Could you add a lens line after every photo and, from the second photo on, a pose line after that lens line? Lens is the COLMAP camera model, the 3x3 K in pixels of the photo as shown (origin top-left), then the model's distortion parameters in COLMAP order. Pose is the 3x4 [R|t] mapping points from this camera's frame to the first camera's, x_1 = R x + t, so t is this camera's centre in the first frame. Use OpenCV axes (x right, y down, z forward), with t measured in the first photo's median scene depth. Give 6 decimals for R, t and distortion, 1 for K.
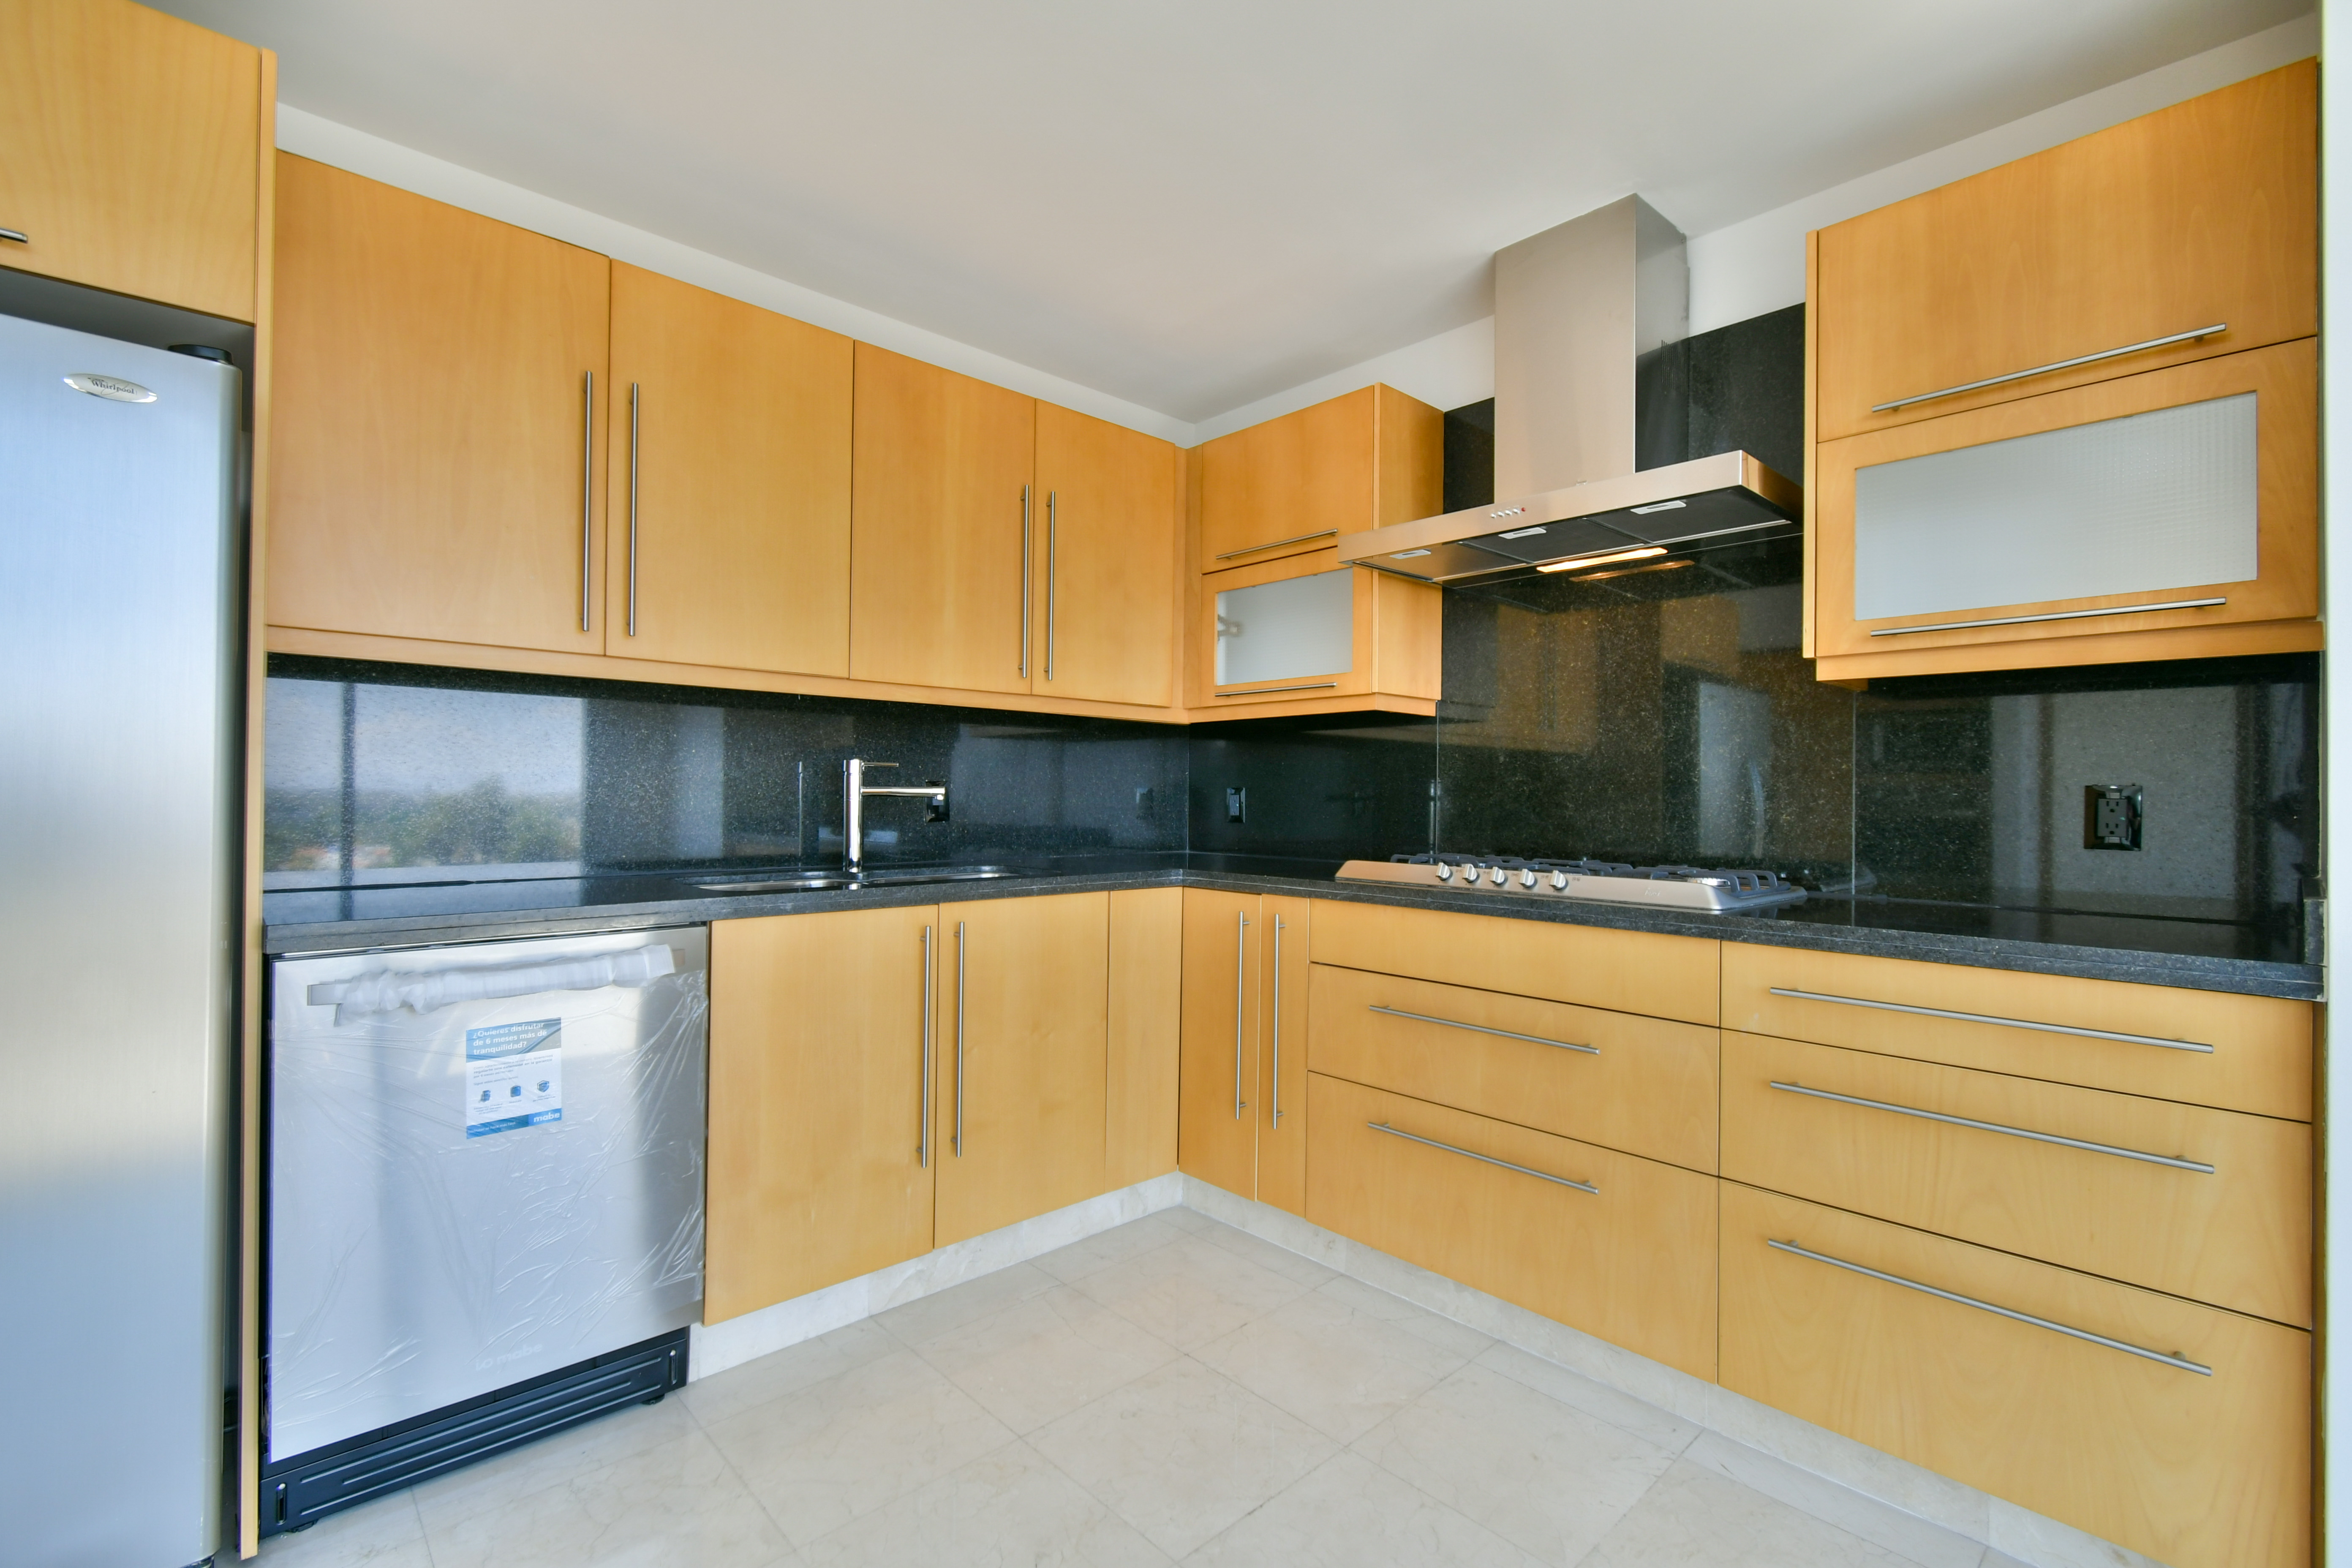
lens RADIAL K [[1033.4, 0, 1176.0], [0, 1033.4, 786.8], [0, 0, 1]] dist [0.000769, -0.000830]
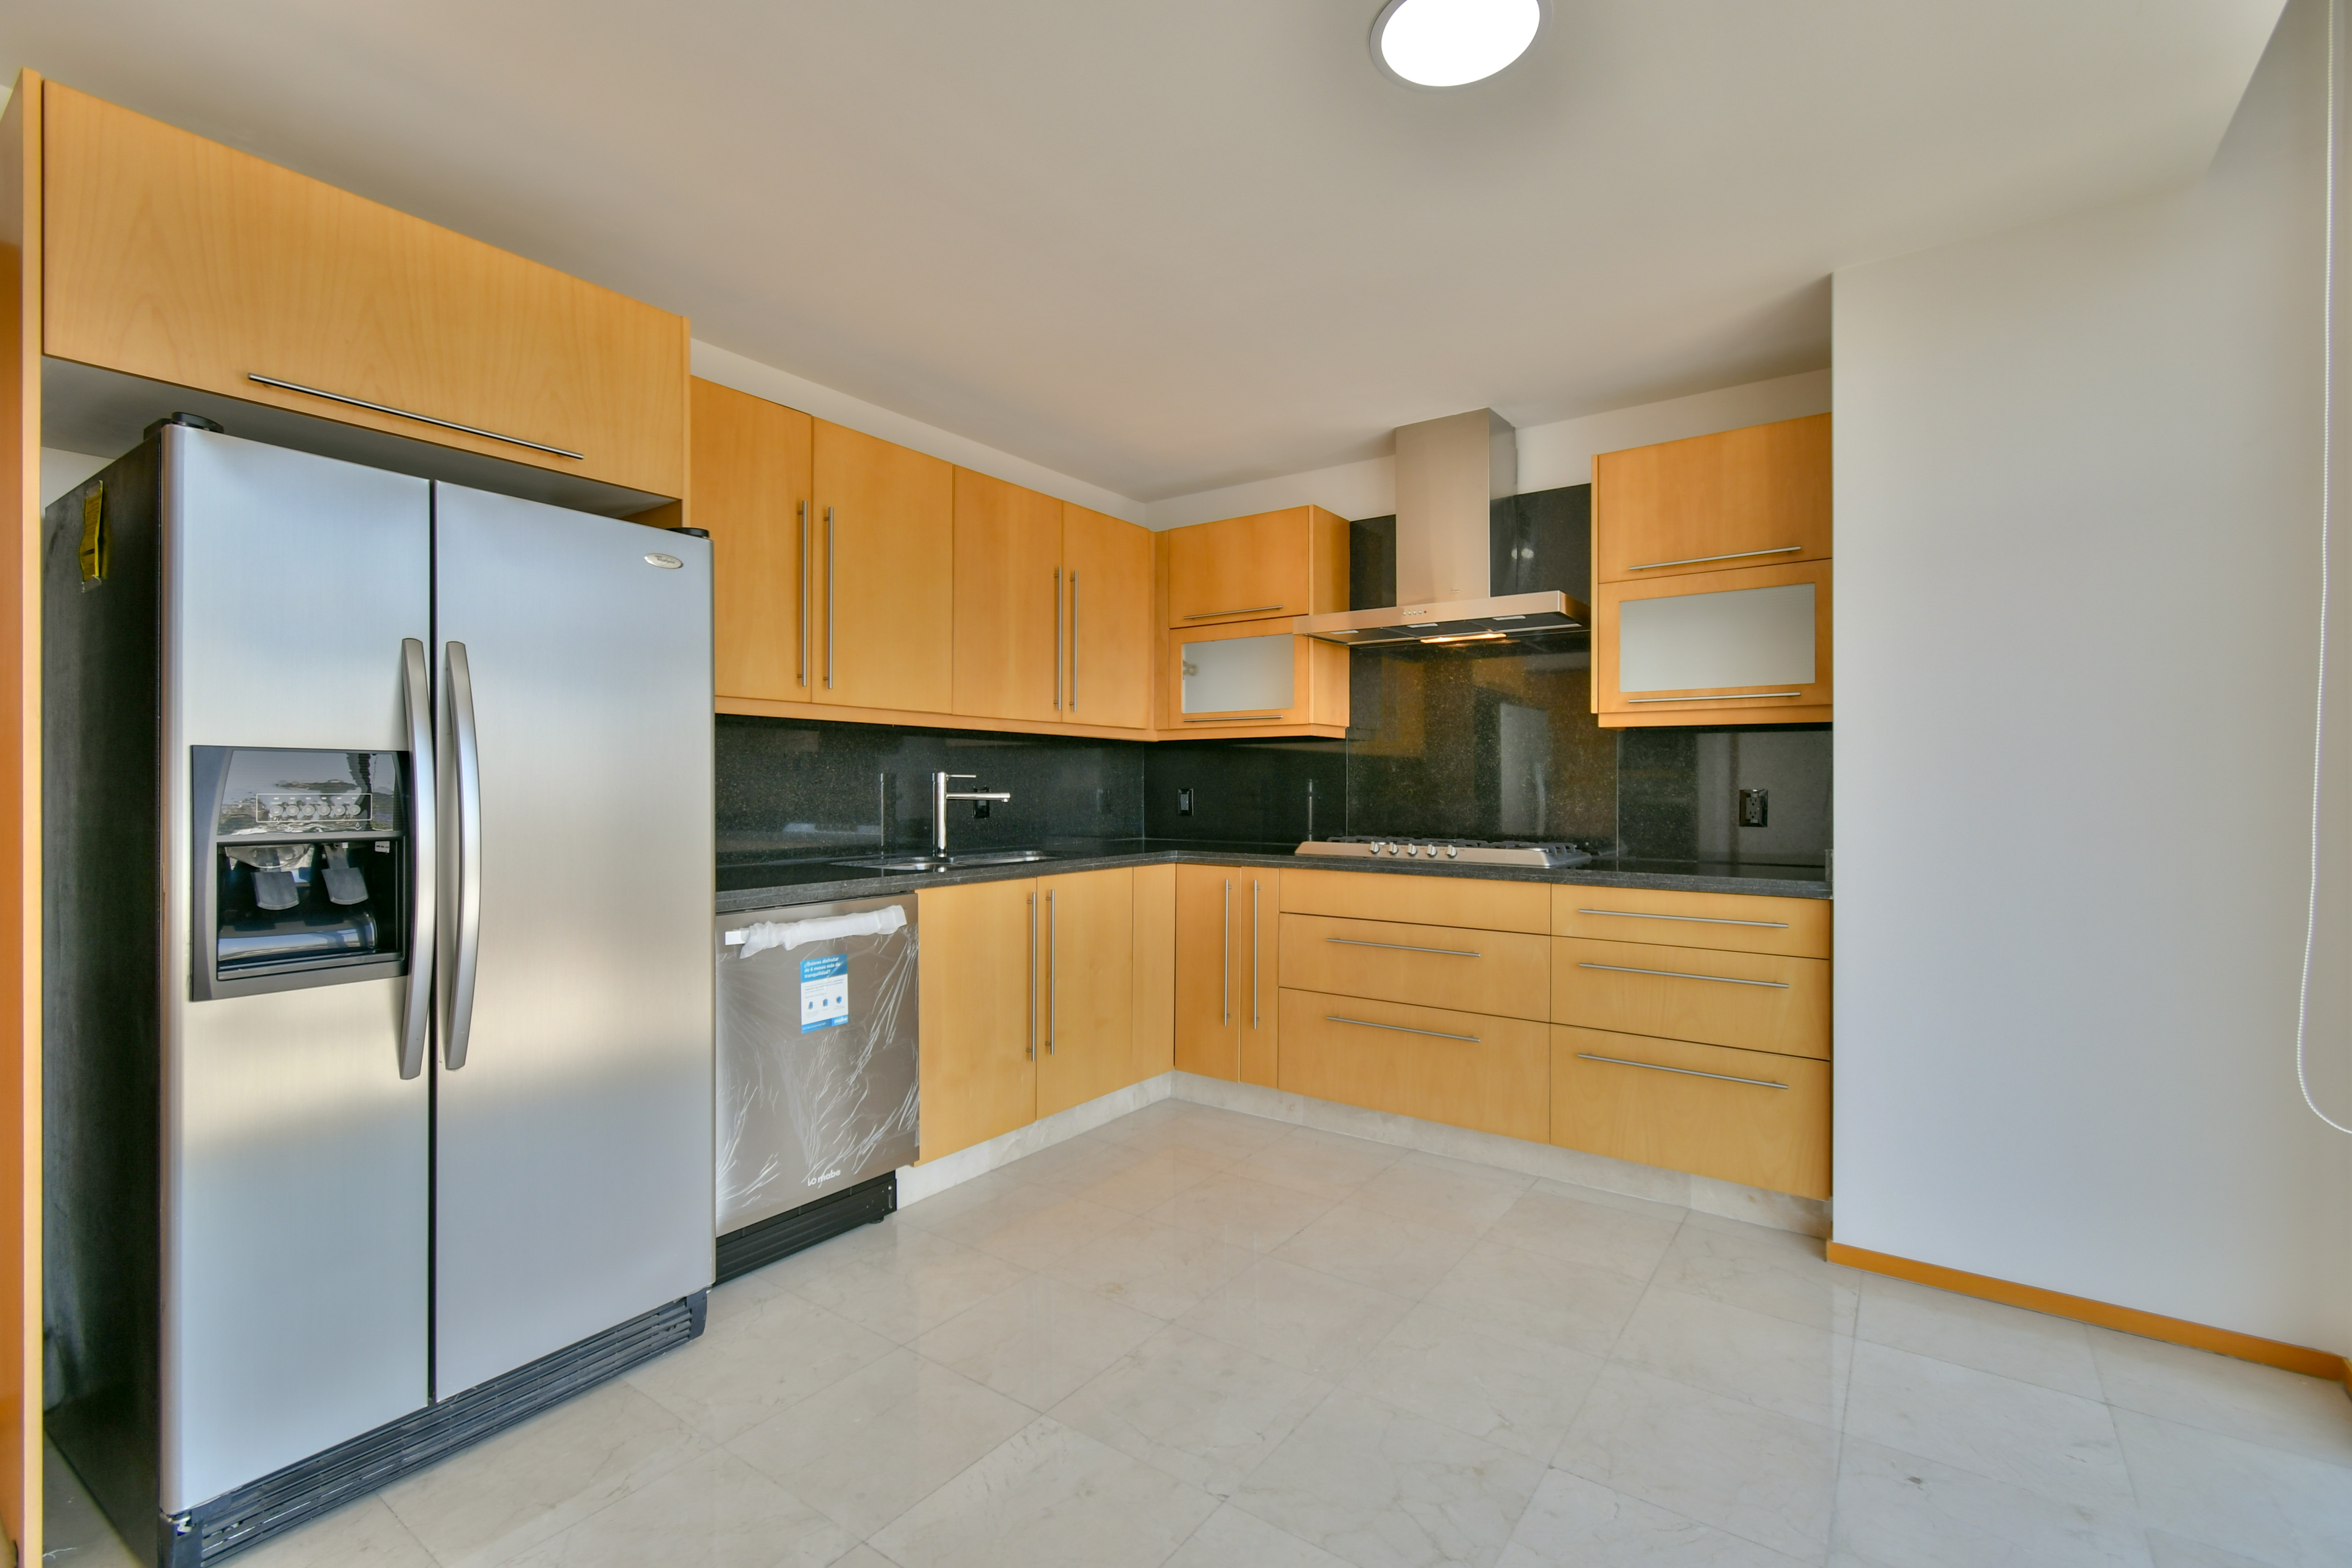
lens RADIAL K [[1033.4, 0, 1177.5], [0, 1033.4, 783.8], [0, 0, 1]] dist [0.000769, -0.000830]
pose [[0.980605, -0.006328, 0.195891, -0.327163], [0.004748, 0.999952, 0.008532, -0.026320], [-0.195936, -0.007436, 0.980589, -0.438219]]
